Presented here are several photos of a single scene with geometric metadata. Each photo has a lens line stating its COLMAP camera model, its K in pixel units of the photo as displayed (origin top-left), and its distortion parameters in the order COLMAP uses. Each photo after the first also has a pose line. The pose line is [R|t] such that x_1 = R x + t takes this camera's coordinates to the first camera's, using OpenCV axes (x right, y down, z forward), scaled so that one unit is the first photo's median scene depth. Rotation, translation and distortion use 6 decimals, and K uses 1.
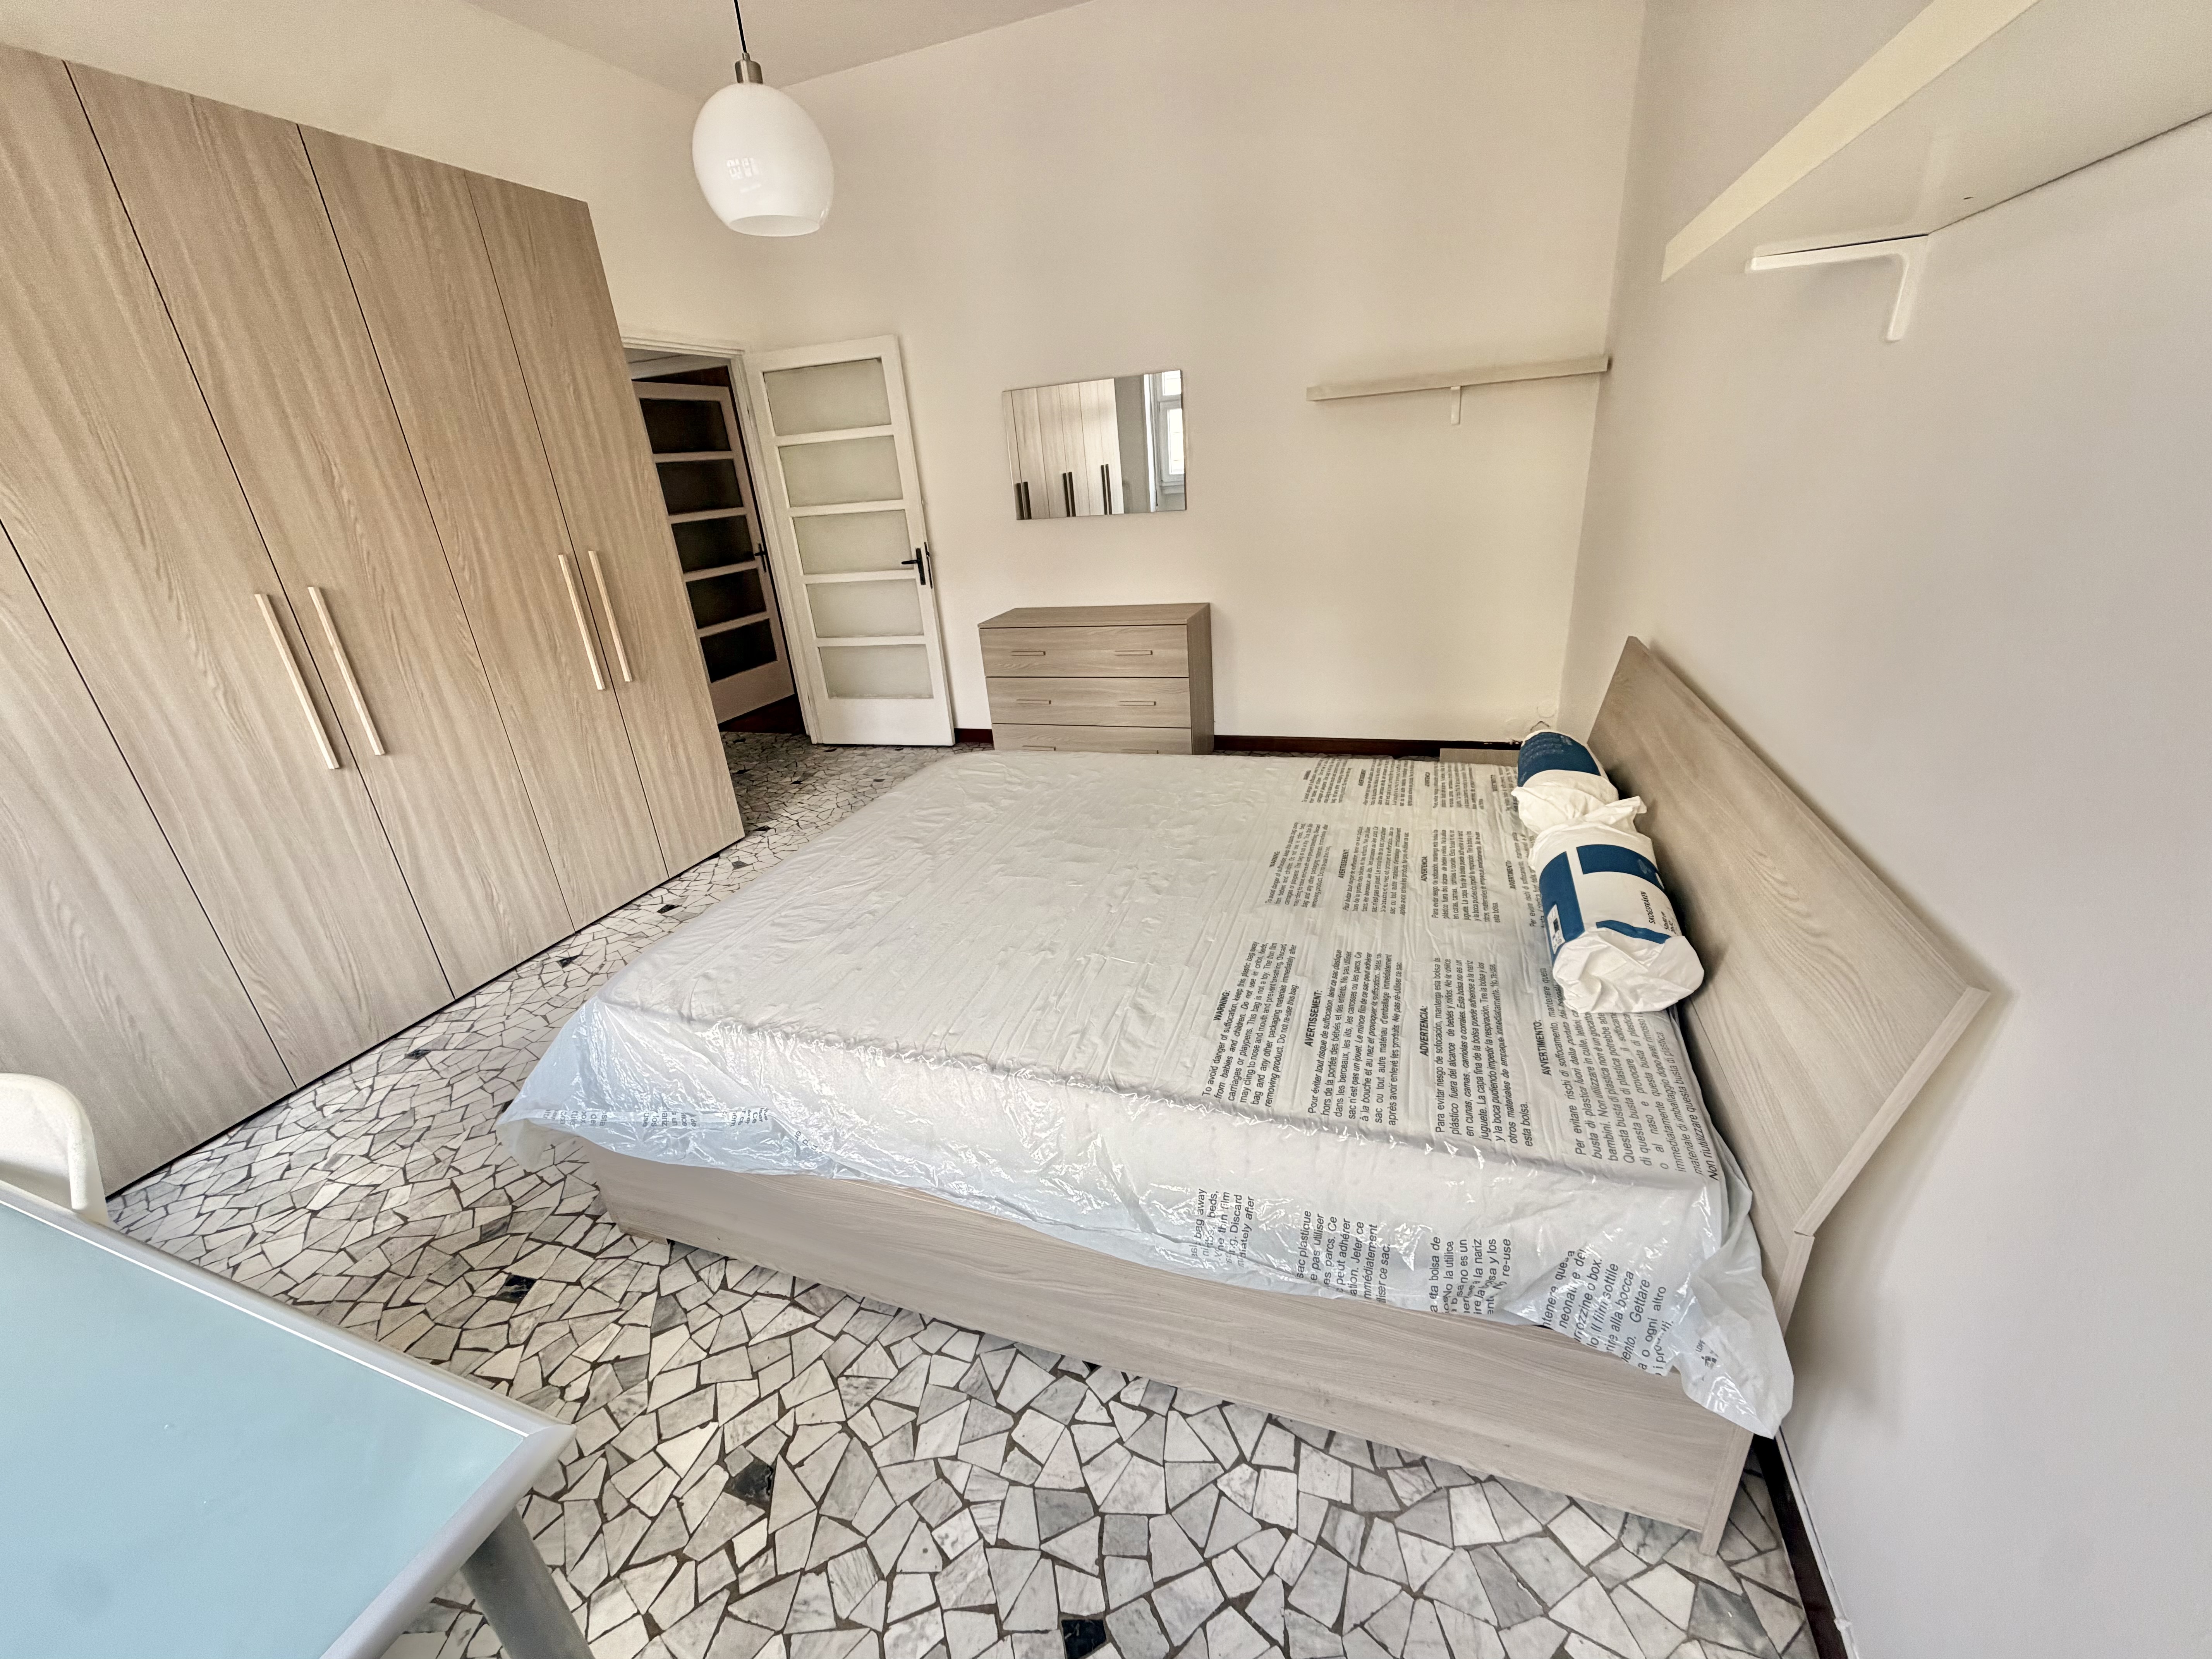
lens RADIAL K [[882.3, 0, 1094.9], [0, 882.3, 828.6], [0, 0, 1]] dist [-0.000251, -0.000081]
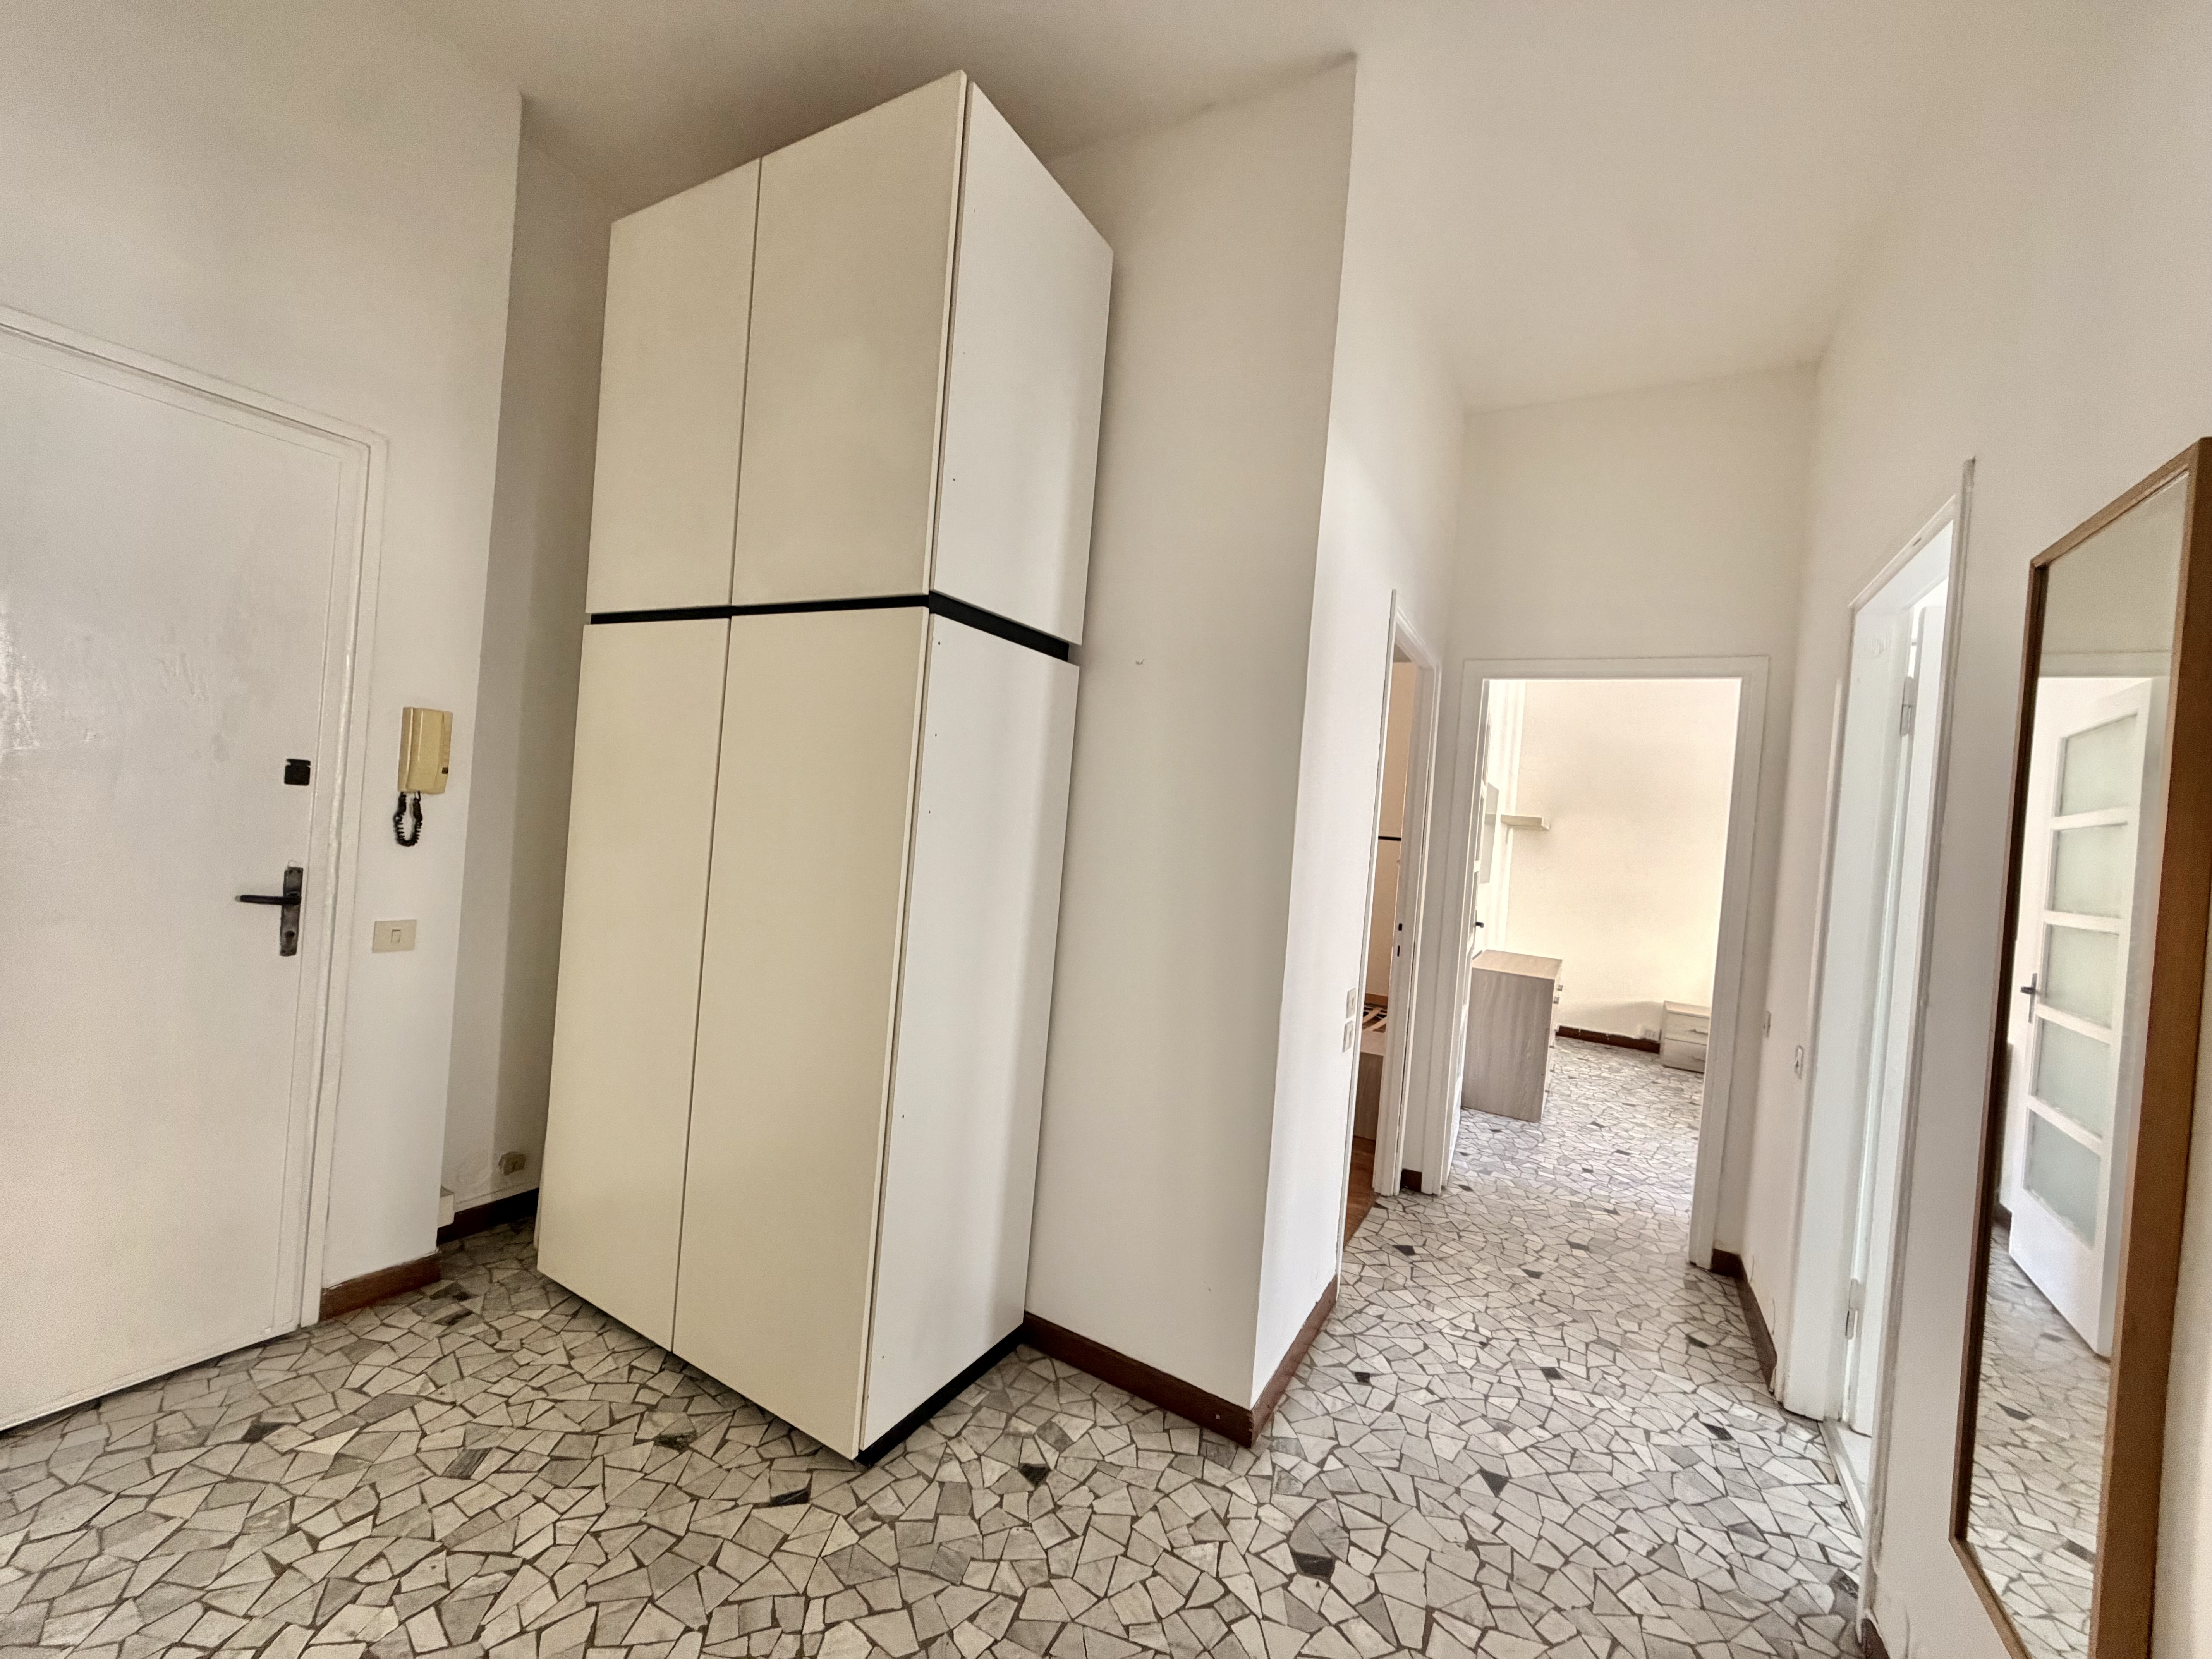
lens RADIAL K [[882.3, 0, 1094.9], [0, 882.3, 828.6], [0, 0, 1]] dist [-0.000251, -0.000081]
pose [[0.149005, 0.087343, 0.984971, -1.364392], [0.293873, 0.947175, -0.128448, -0.459372], [-0.944159, 0.308596, 0.115467, 1.427347]]
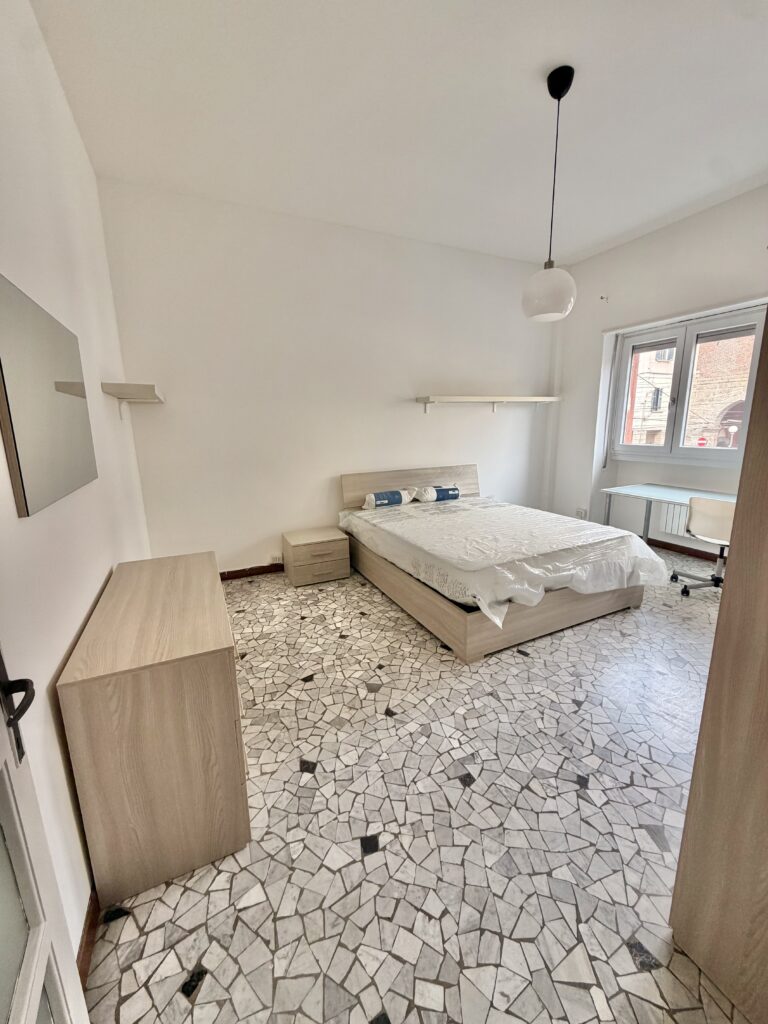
lens RADIAL K [[408.4, 0, 384.0], [0, 408.4, 512.0], [0, 0, 1]] dist [-0.000251, -0.000081]
pose [[-0.715587, -0.056838, 0.696208, -0.429705], [0.337476, 0.844516, 0.415816, -0.420879], [-0.611593, 0.532506, -0.585143, 1.117046]]
